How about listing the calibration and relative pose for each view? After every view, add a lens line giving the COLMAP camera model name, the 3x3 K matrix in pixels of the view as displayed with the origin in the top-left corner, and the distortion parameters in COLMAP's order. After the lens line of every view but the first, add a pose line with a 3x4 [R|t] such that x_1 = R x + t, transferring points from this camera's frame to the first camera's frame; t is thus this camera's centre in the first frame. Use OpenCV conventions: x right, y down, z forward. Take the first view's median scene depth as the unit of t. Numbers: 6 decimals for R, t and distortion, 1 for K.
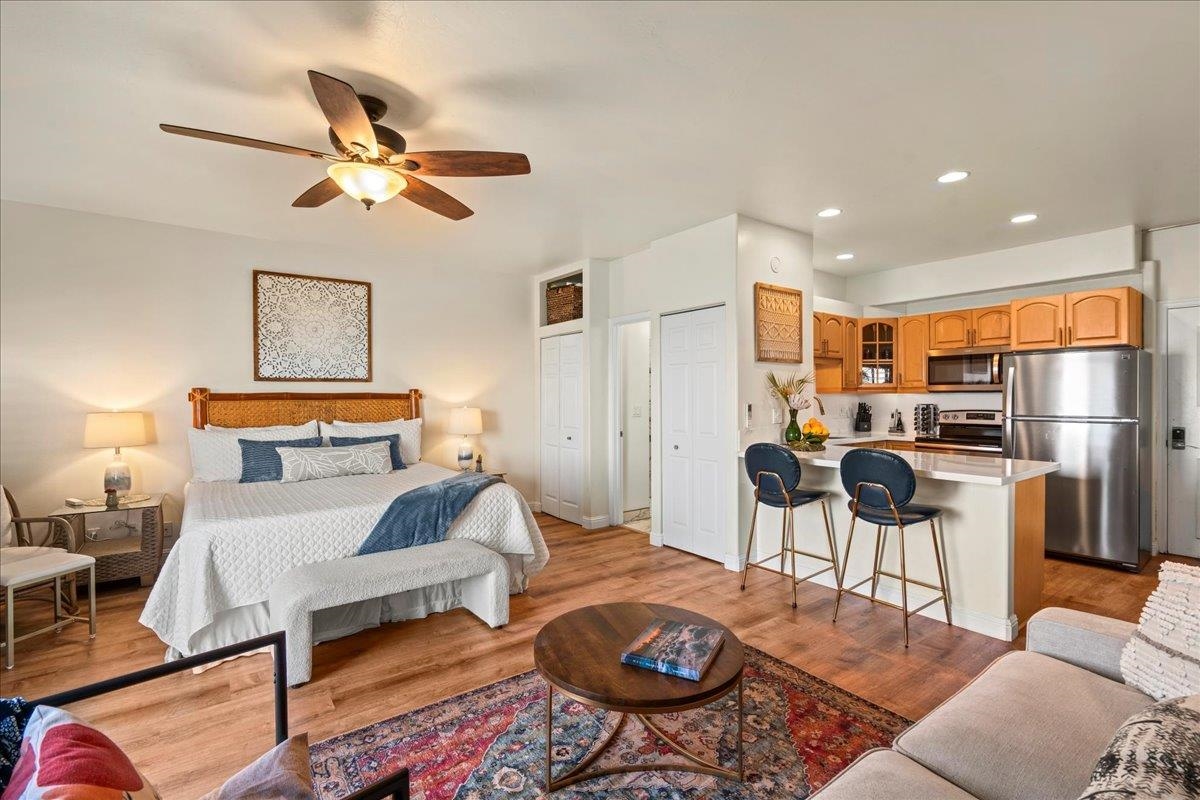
lens RADIAL K [[540.7, 0, 598.6], [0, 540.7, 402.7], [0, 0, 1]] dist [-0.009333, 0.004284]
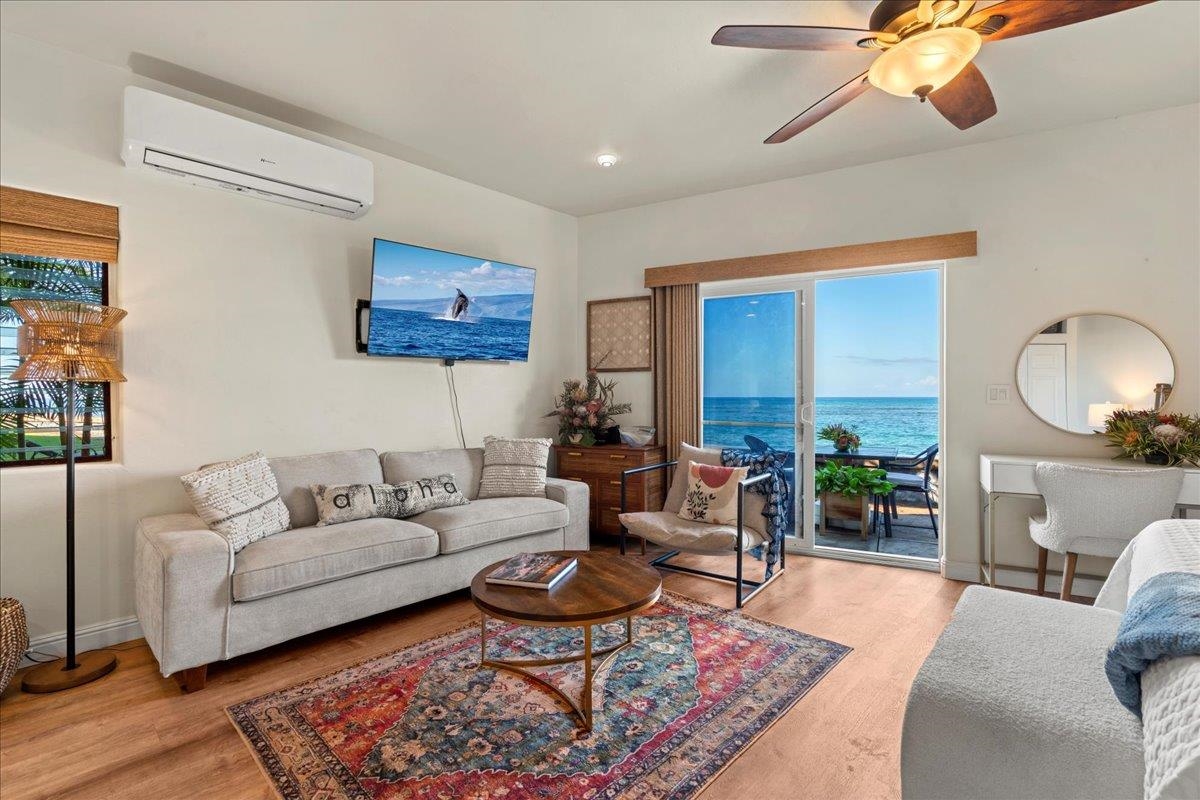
lens RADIAL K [[540.7, 0, 599.0], [0, 540.7, 397.1], [0, 0, 1]] dist [-0.009333, 0.004284]
pose [[-0.984569, 0.008179, -0.174807, 0.082475], [0.006984, 0.999948, 0.007449, 0.029455], [0.174859, 0.006113, -0.984575, 0.878334]]
